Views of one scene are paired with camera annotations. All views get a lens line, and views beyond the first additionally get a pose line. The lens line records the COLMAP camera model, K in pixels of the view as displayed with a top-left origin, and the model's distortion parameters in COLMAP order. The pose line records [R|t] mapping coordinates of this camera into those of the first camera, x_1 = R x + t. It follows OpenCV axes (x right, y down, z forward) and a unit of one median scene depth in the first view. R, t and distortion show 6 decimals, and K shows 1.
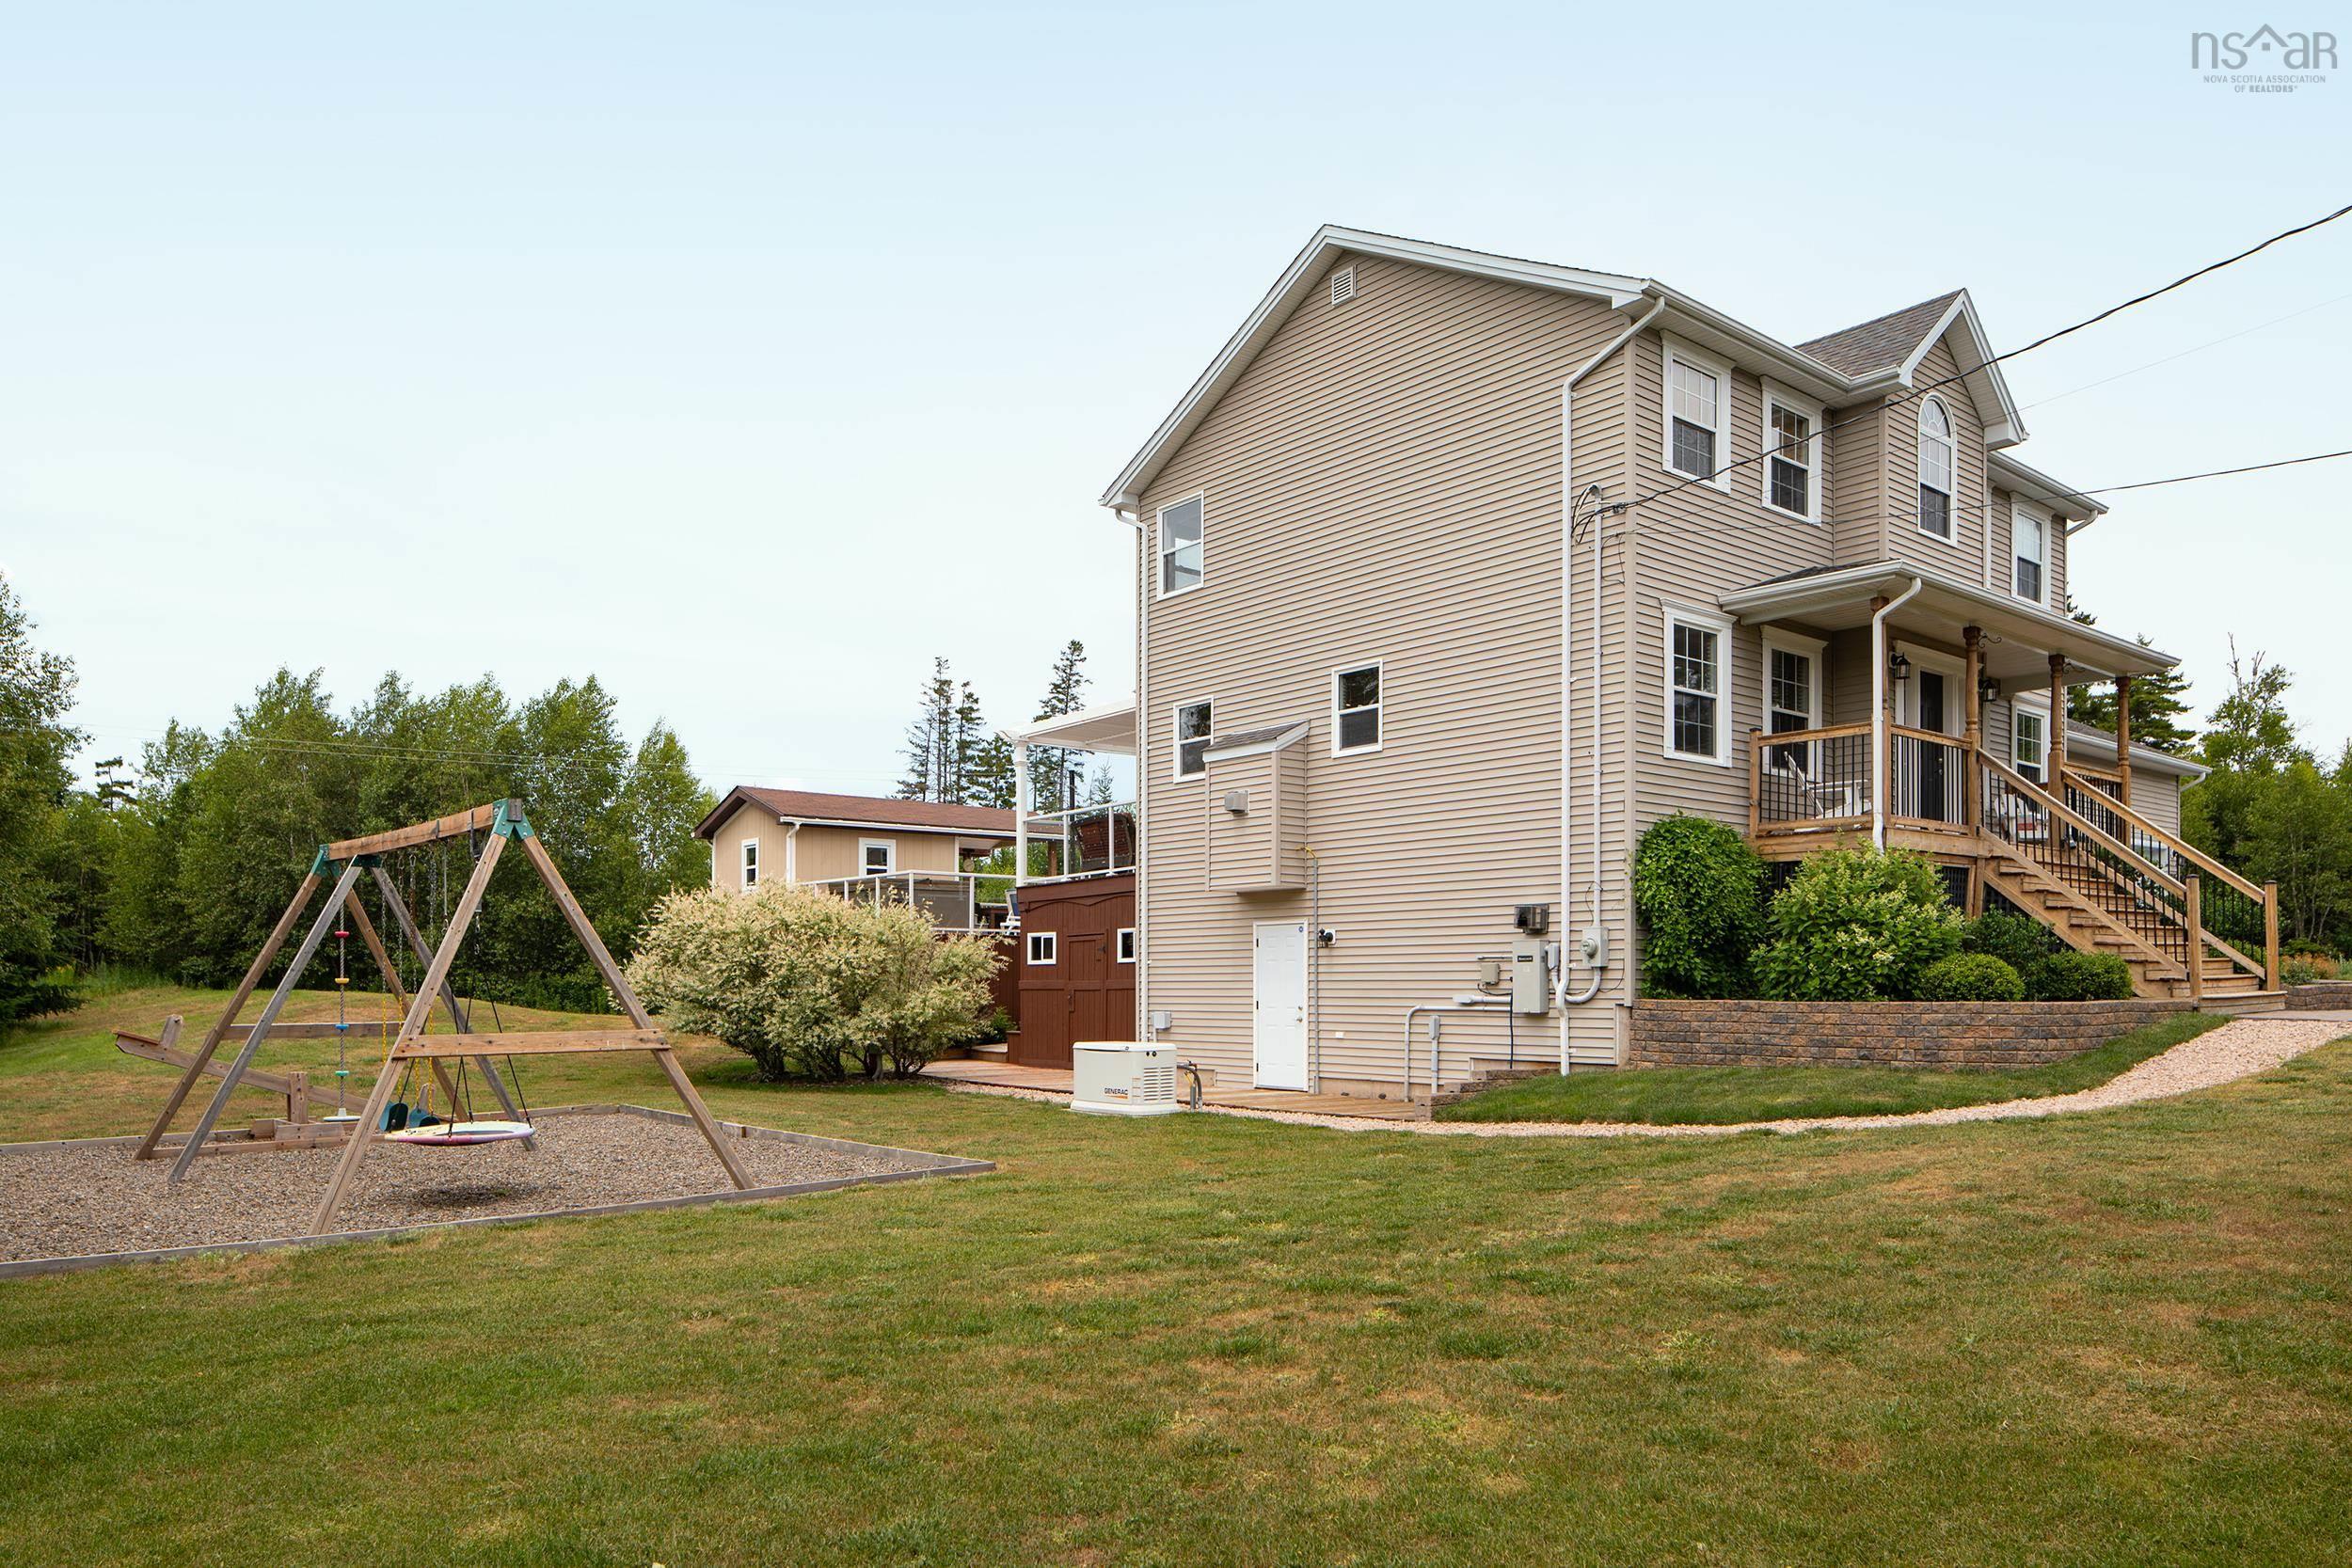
lens RADIAL K [[1592.8, 0, 1173.8], [0, 1592.8, 766.0], [0, 0, 1]] dist [0.006838, 0.000516]
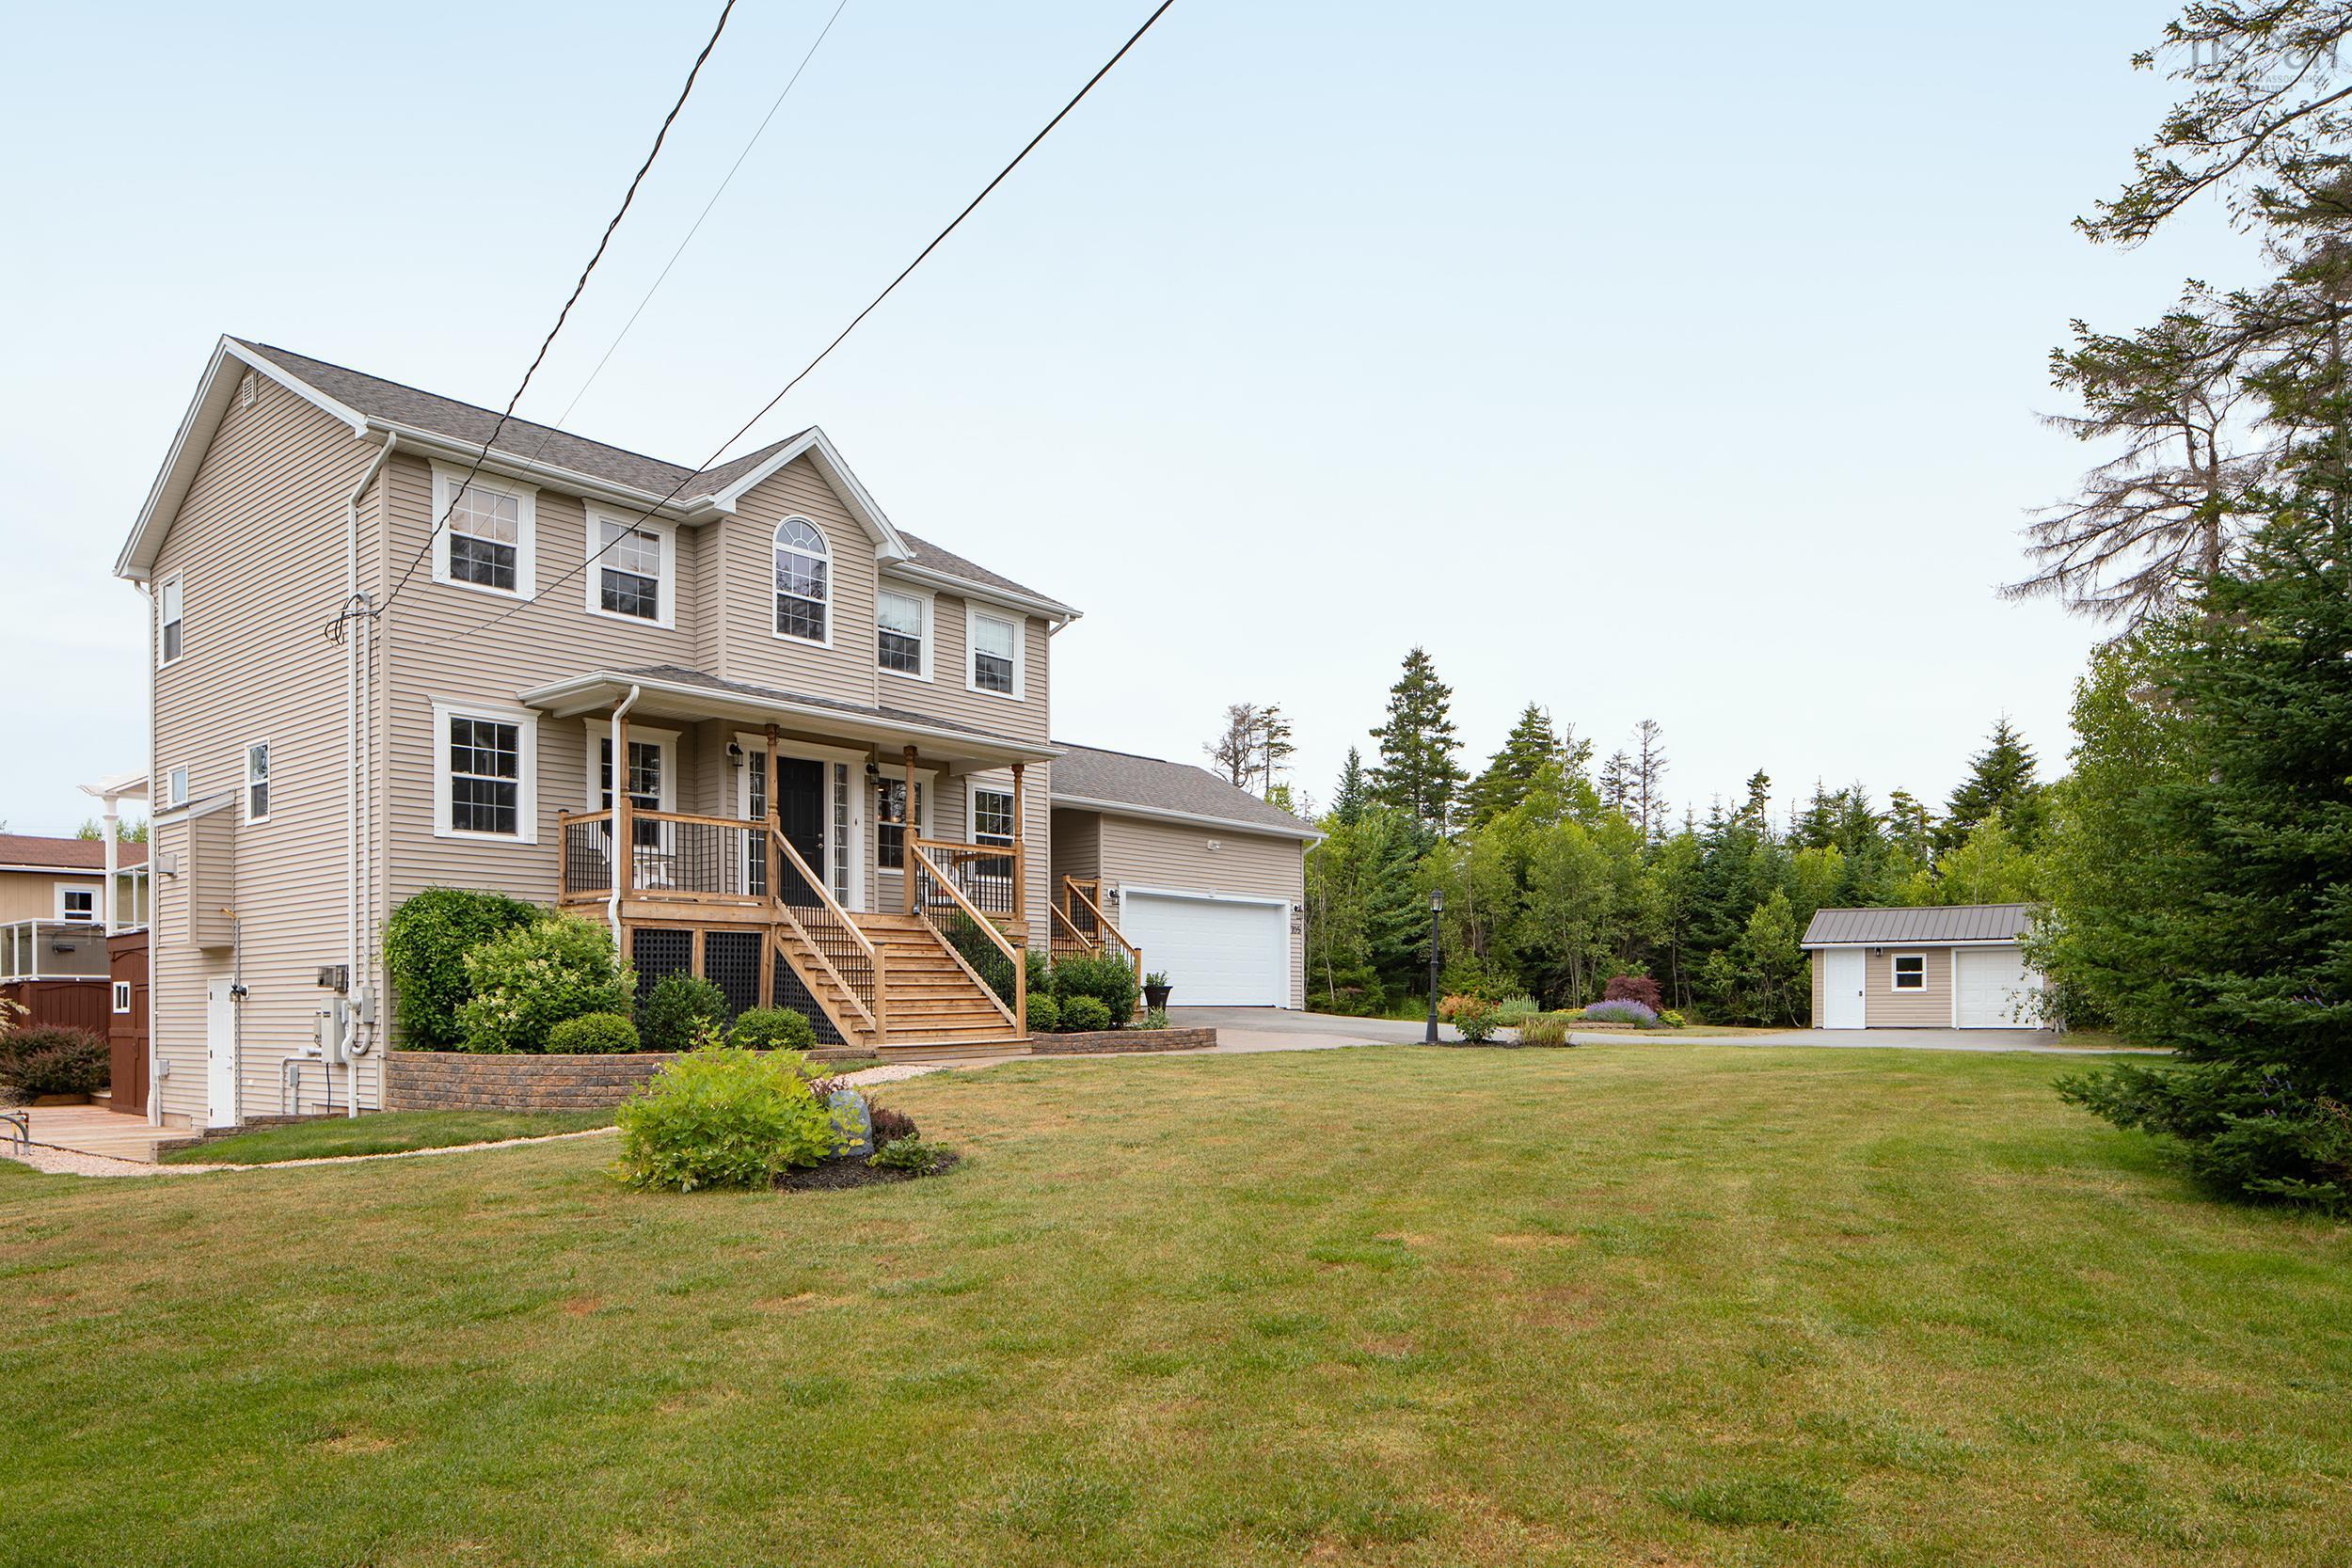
lens RADIAL K [[1592.8, 0, 1178.0], [0, 1592.8, 808.5], [0, 0, 1]] dist [0.006838, 0.000516]
pose [[0.988322, 0.016551, 0.151476, 0.627631], [-0.018193, 0.999790, 0.009455, -0.043307], [-0.151288, -0.012100, 0.988416, -0.185933]]
